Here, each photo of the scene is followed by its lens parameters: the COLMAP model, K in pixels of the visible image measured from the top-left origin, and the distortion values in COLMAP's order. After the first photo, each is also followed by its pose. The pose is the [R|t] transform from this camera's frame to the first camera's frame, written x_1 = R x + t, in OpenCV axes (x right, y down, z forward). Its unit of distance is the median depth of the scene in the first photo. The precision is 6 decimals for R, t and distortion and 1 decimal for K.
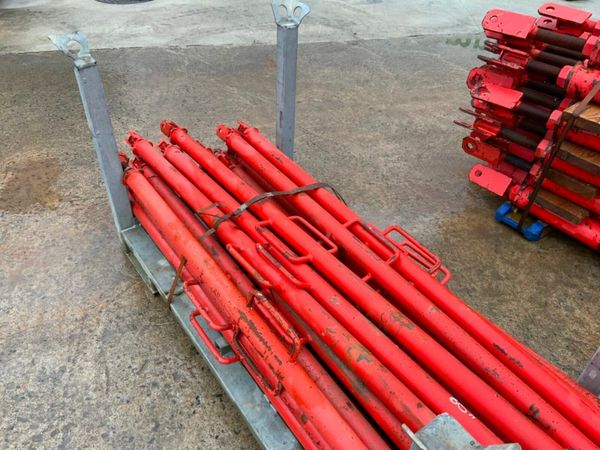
lens RADIAL K [[504.2, 0, 300.0], [0, 504.2, 225.0], [0, 0, 1]] dist [0.059226, -0.108452]
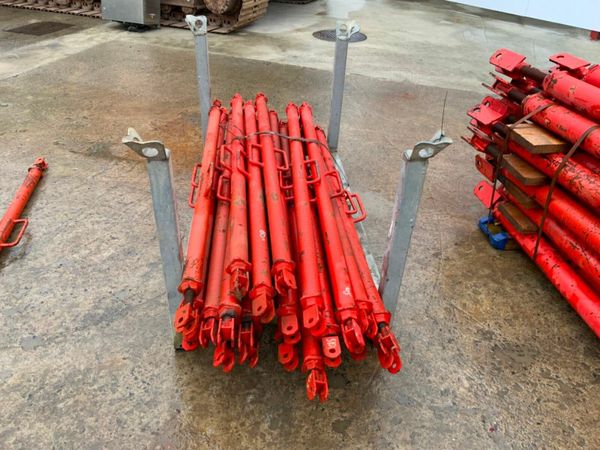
lens RADIAL K [[504.2, 0, 300.0], [0, 504.2, 225.0], [0, 0, 1]] dist [0.059226, -0.108452]
pose [[0.858086, 0.282452, -0.428846, 0.577378], [-0.333417, 0.941609, -0.046967, 0.189809], [0.390539, 0.183286, 0.902156, -0.217976]]
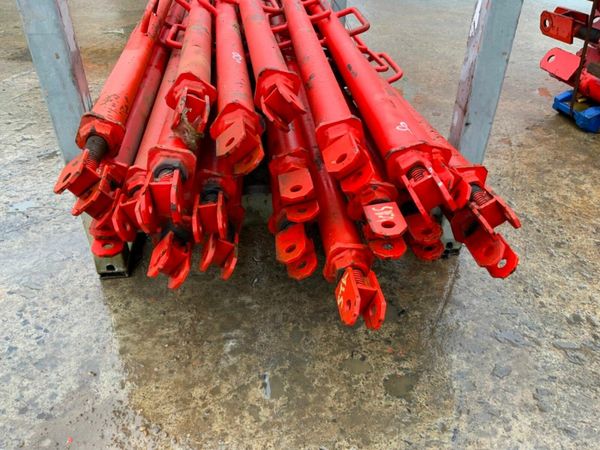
lens RADIAL K [[504.2, 0, 300.0], [0, 504.2, 225.0], [0, 0, 1]] dist [0.059226, -0.108452]
pose [[0.874057, 0.249916, -0.416614, 0.452842], [-0.285774, 0.957974, -0.024891, 0.330807], [0.392884, 0.140813, 0.908743, 0.137341]]
